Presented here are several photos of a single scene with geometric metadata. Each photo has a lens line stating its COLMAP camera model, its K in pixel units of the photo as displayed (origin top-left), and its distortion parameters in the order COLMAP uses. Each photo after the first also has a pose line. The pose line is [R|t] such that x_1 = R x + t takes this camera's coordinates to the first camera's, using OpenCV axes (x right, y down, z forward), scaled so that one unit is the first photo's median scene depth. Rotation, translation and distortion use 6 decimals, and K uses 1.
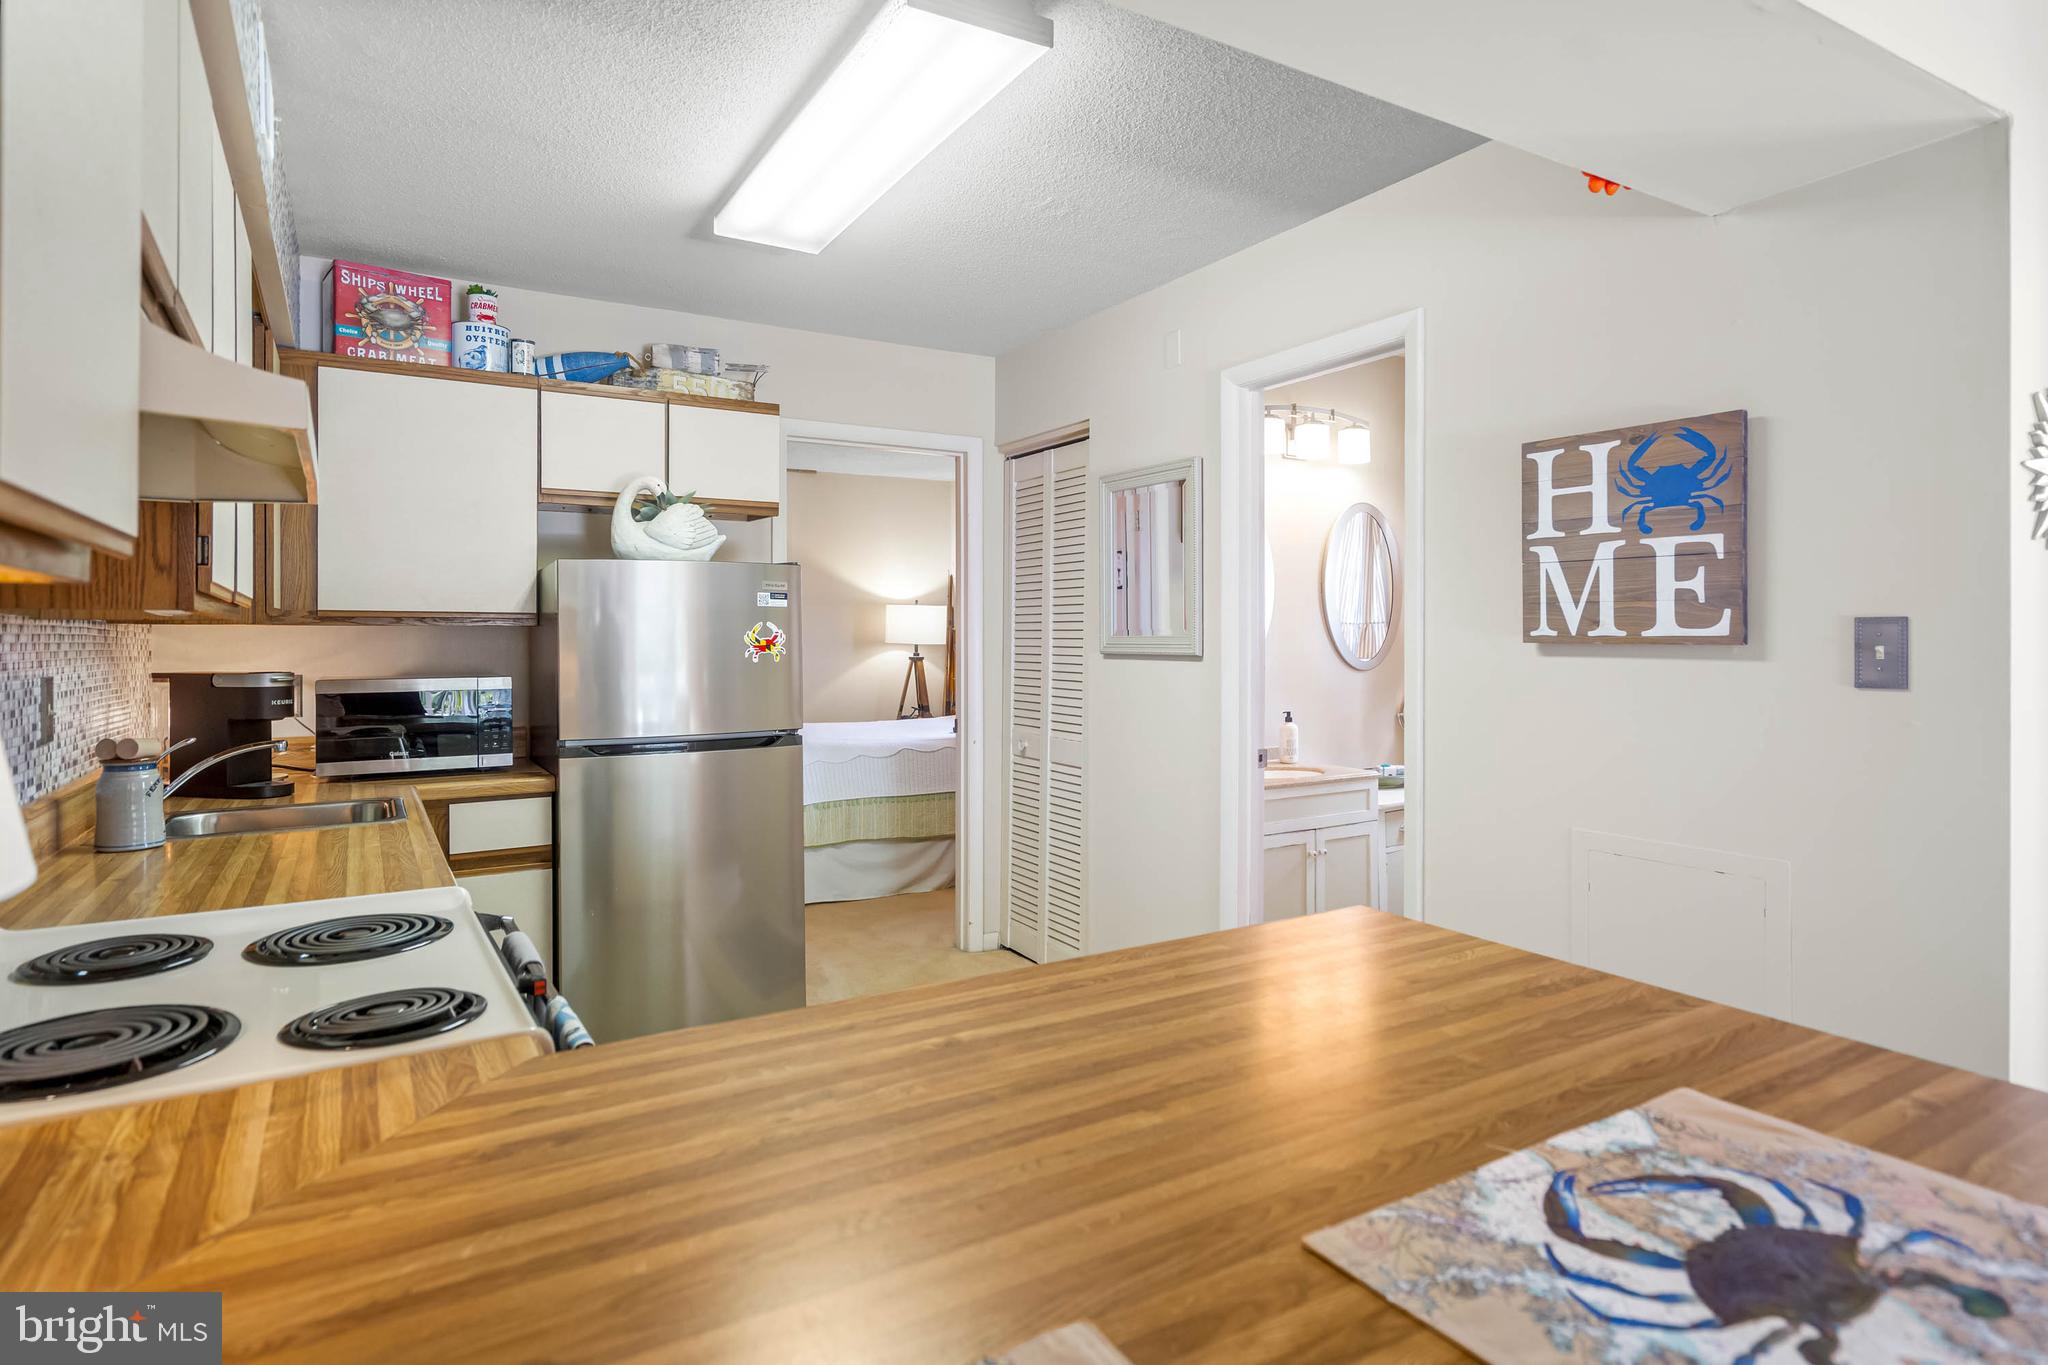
lens RADIAL K [[1105.0, 0, 1022.5], [0, 1105.0, 644.4], [0, 0, 1]] dist [-0.000001, 0.001003]
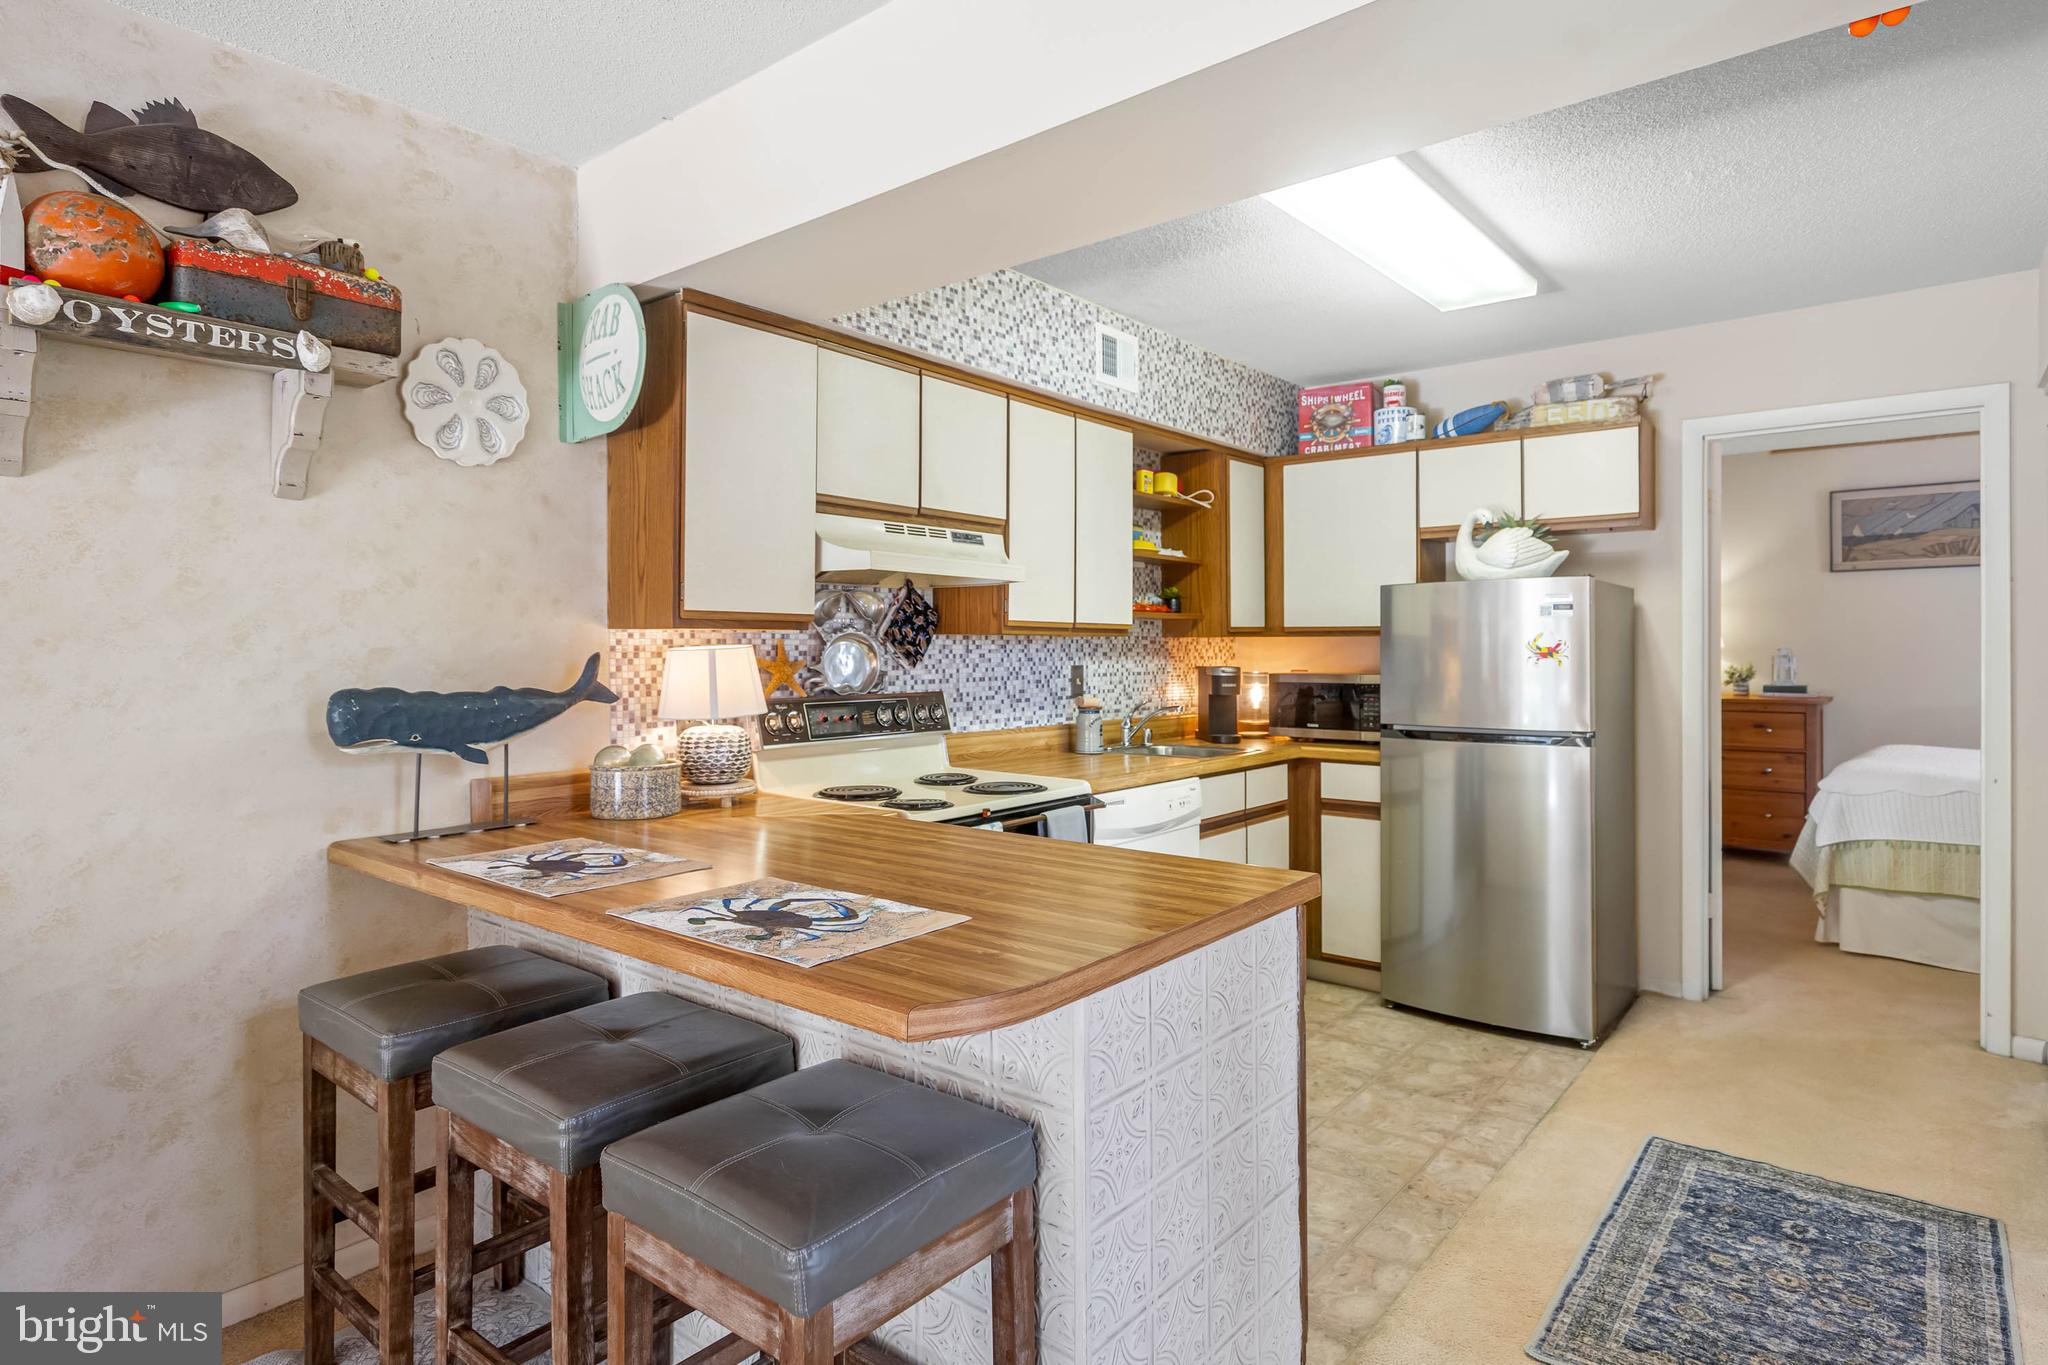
lens RADIAL K [[1105.0, 0, 1022.5], [0, 1105.0, 644.4], [0, 0, 1]] dist [-0.000001, 0.001003]
pose [[0.335417, -0.000764, -0.942069, 0.631479], [-0.002975, 0.999994, -0.001871, -0.003117], [0.942065, 0.003430, 0.335413, 0.146357]]
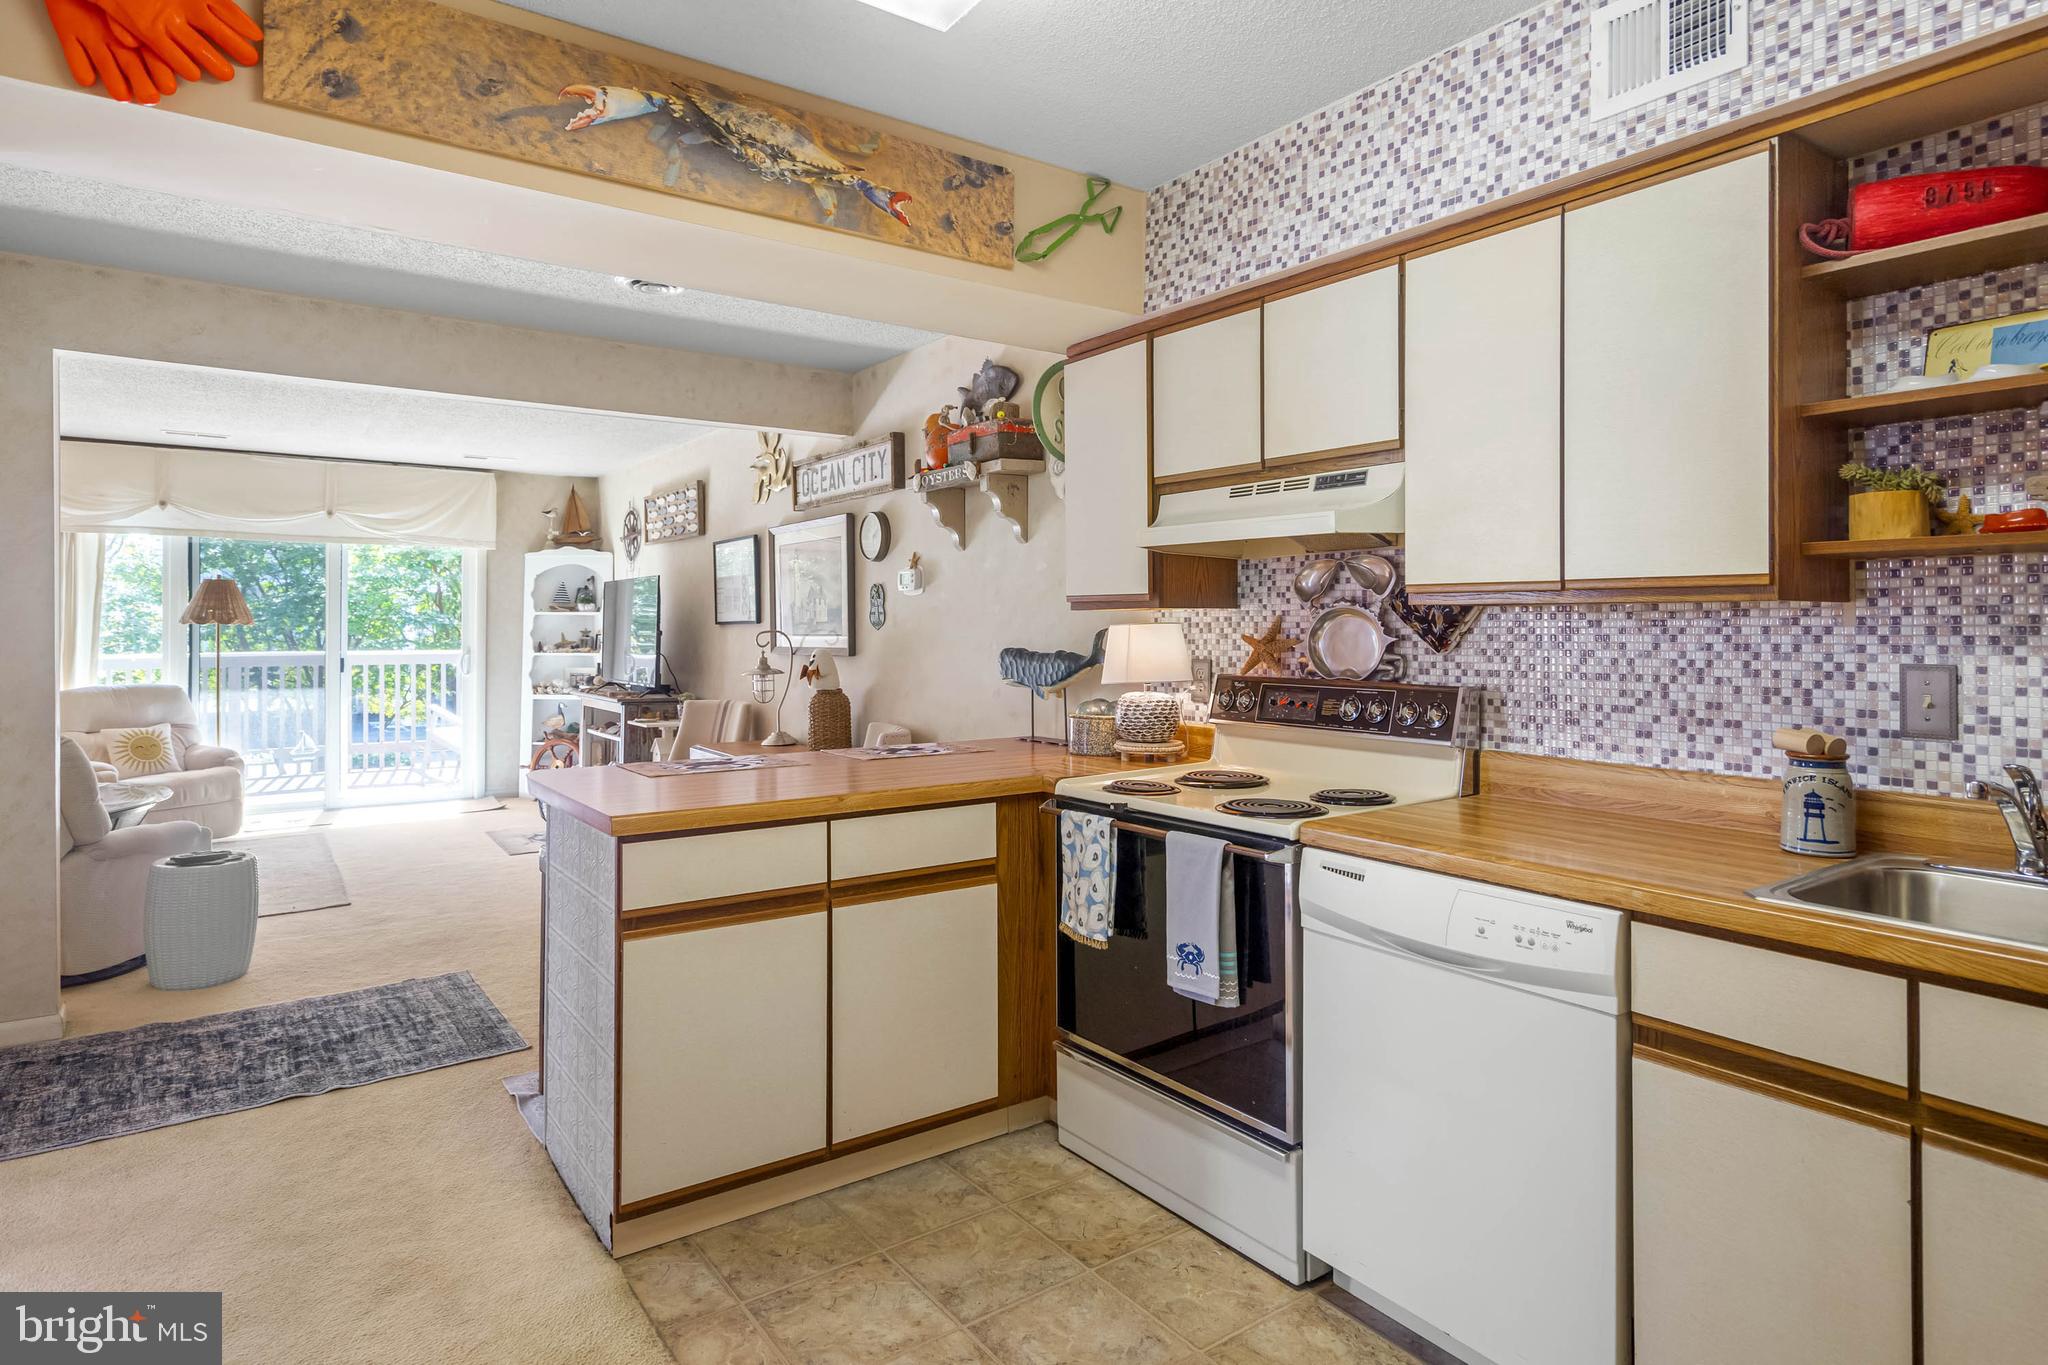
lens RADIAL K [[1106.8, 0, 1016.1], [0, 1106.8, 616.1], [0, 0, 1]] dist [0.000796, 0.001041]
pose [[-0.997405, 0.004638, -0.071849, -0.054595], [0.004874, 0.999983, -0.003111, -0.006992], [0.071834, -0.003454, -0.997411, 1.178206]]
